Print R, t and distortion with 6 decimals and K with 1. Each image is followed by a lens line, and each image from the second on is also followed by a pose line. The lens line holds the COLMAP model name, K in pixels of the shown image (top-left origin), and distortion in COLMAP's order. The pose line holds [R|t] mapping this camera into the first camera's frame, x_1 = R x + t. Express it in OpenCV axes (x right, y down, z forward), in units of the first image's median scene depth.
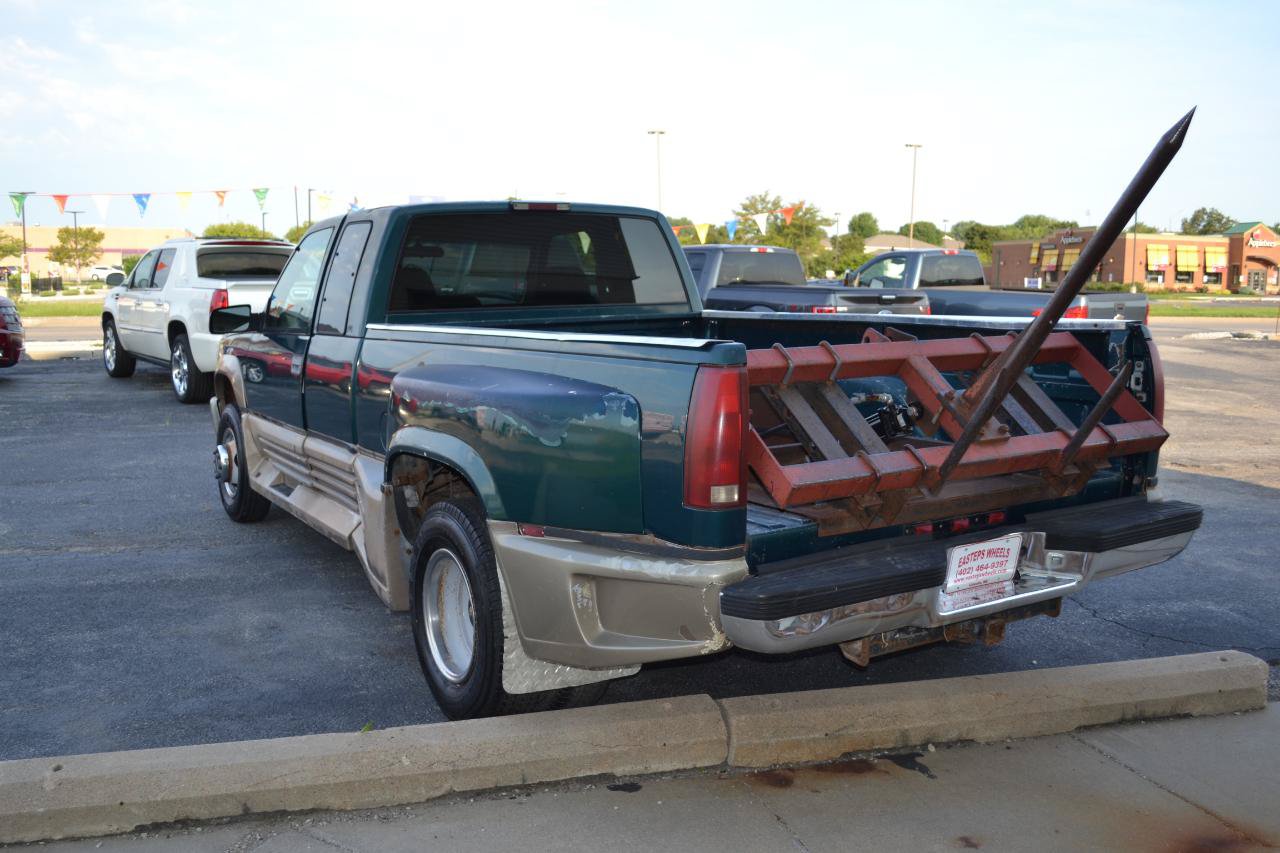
lens RADIAL K [[1159.6, 0, 640.0], [0, 1159.6, 426.5], [0, 0, 1]] dist [-0.067902, 0.002688]
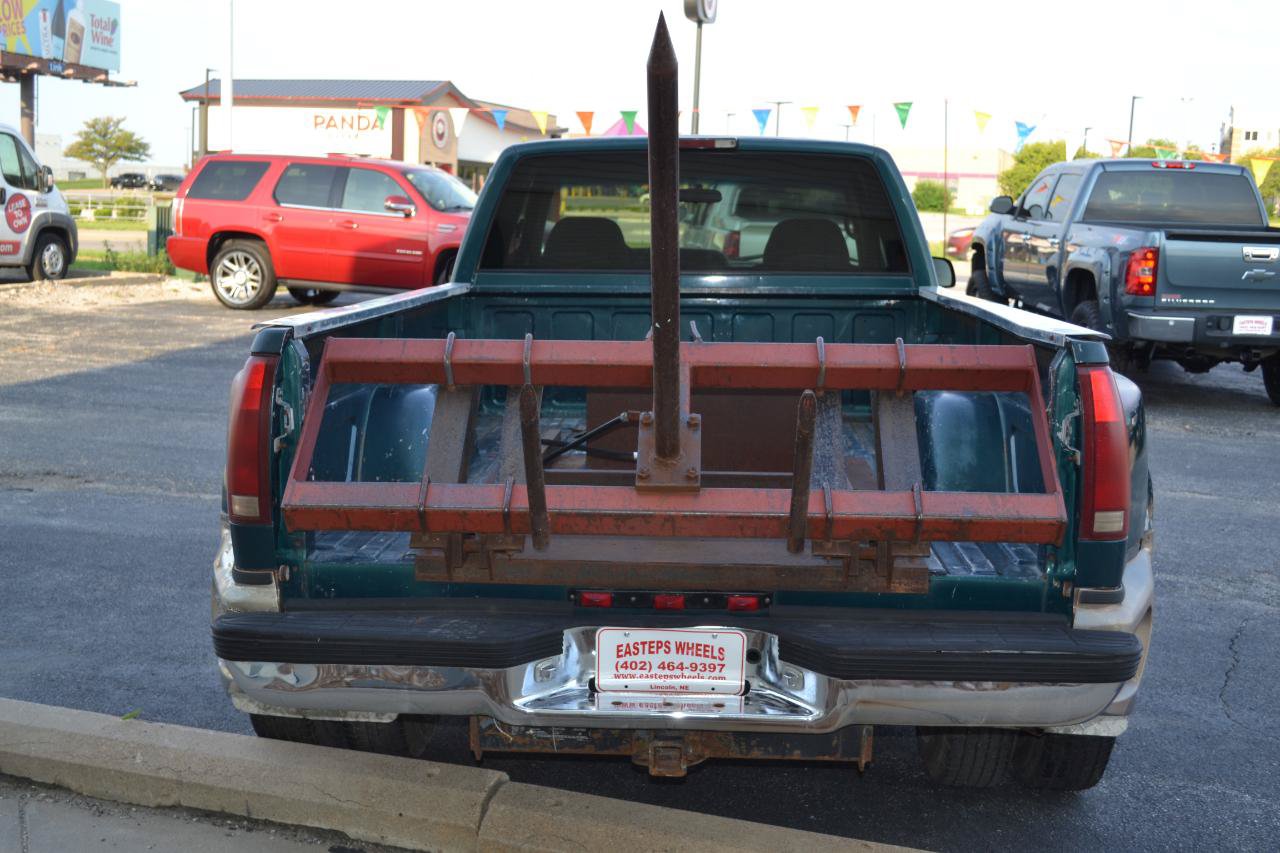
lens RADIAL K [[1536.0, 0, 640.0], [0, 1536.0, 426.5], [0, 0, 1]] dist [-0.038331, -0.026790]
pose [[0.821522, 0.095374, -0.562144, 0.757134], [-0.089902, 0.995245, 0.037471, -0.054880], [0.563045, 0.019754, 0.826190, 0.196714]]
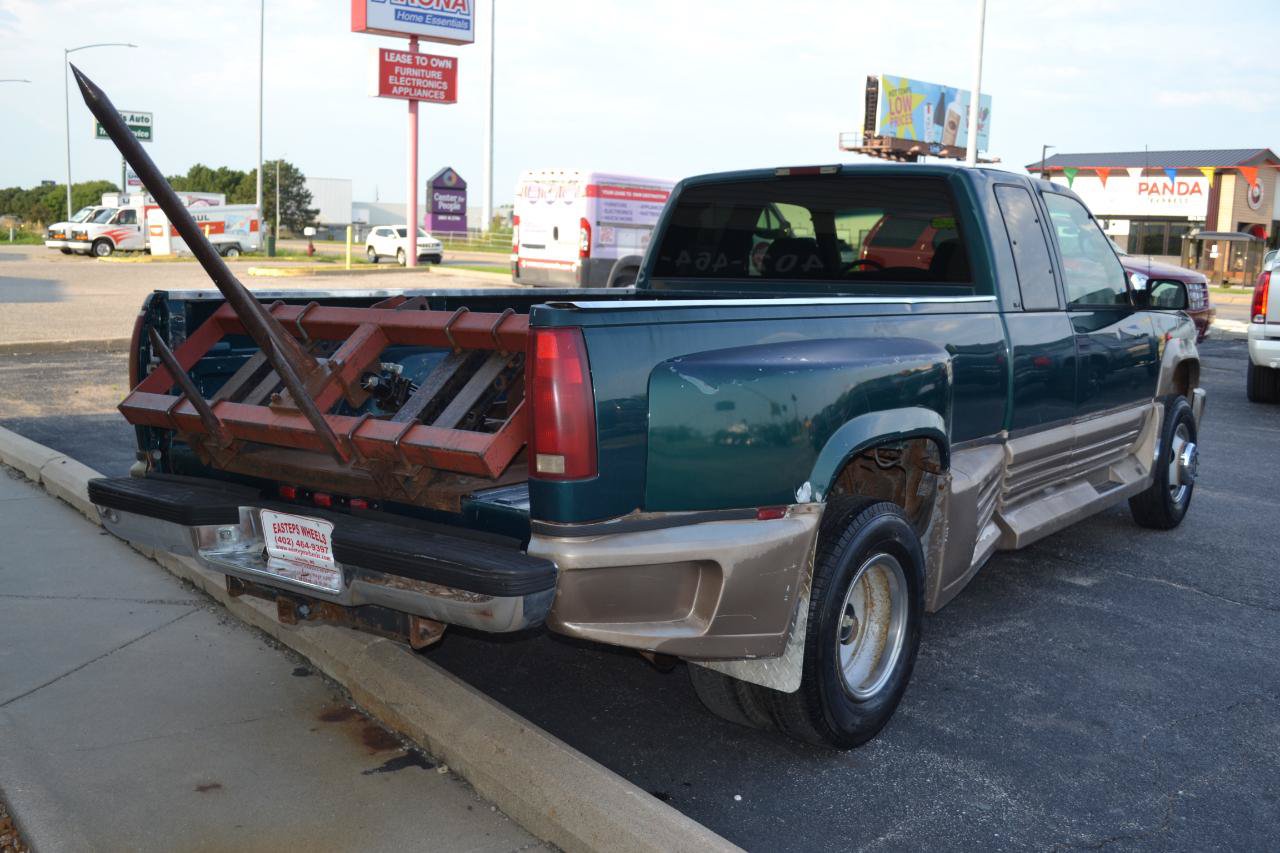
lens RADIAL K [[1281.8, 0, 640.0], [0, 1281.8, 426.5], [0, 0, 1]] dist [-0.064799, 0.013811]
pose [[0.360346, 0.133852, -0.923166, 1.289381], [-0.133404, 0.986874, 0.091016, -0.101542], [0.923230, 0.090356, 0.373472, 0.811667]]
